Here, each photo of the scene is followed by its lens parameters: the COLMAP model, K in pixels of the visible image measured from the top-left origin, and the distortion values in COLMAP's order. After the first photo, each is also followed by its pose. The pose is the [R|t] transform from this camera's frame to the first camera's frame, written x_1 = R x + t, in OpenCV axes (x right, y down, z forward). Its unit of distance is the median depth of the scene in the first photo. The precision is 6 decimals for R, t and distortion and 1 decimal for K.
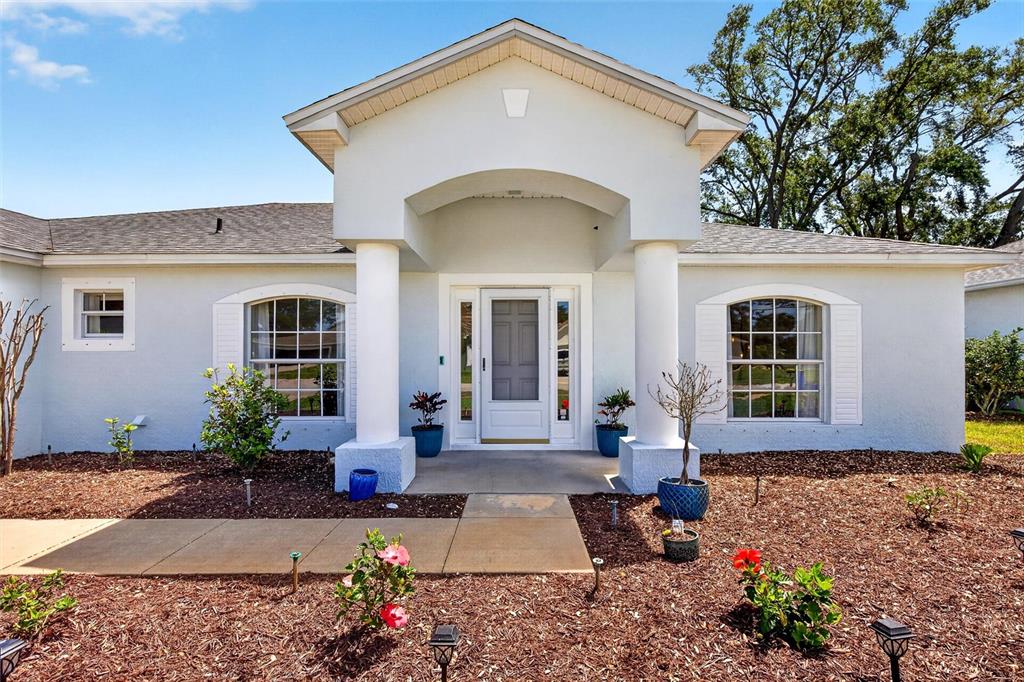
lens RADIAL K [[471.0, 0, 516.5], [0, 471.0, 342.3], [0, 0, 1]] dist [-0.000173, -0.000090]
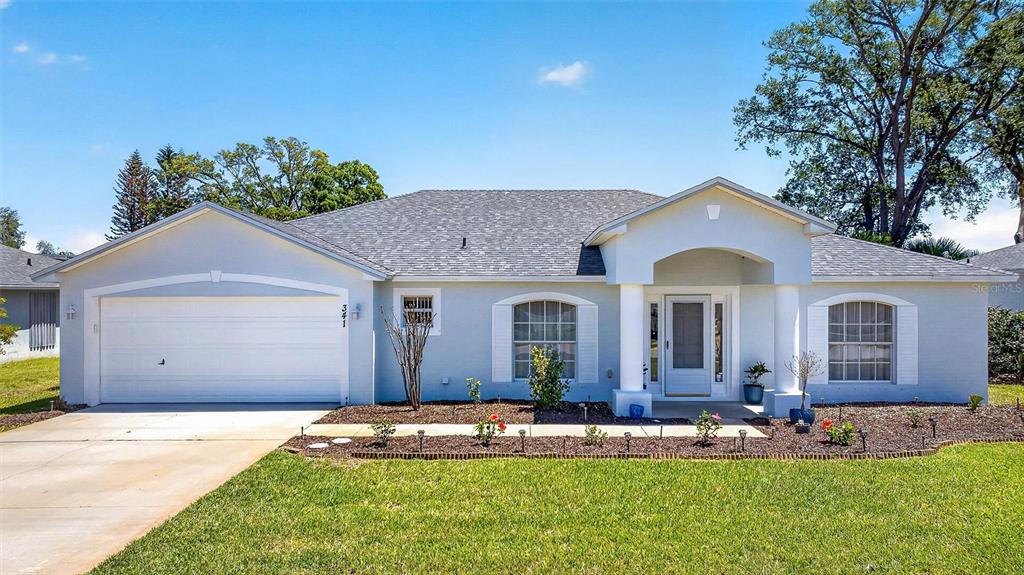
lens RADIAL K [[755.3, 0, 512.0], [0, 755.3, 287.5], [0, 0, 1]] dist [0.002781, 0.068023]
pose [[0.999999, 0.000140, -0.001005, -0.561503], [-0.000118, 0.999754, 0.022181, -0.190210], [0.001008, -0.022181, 0.999753, -1.414890]]
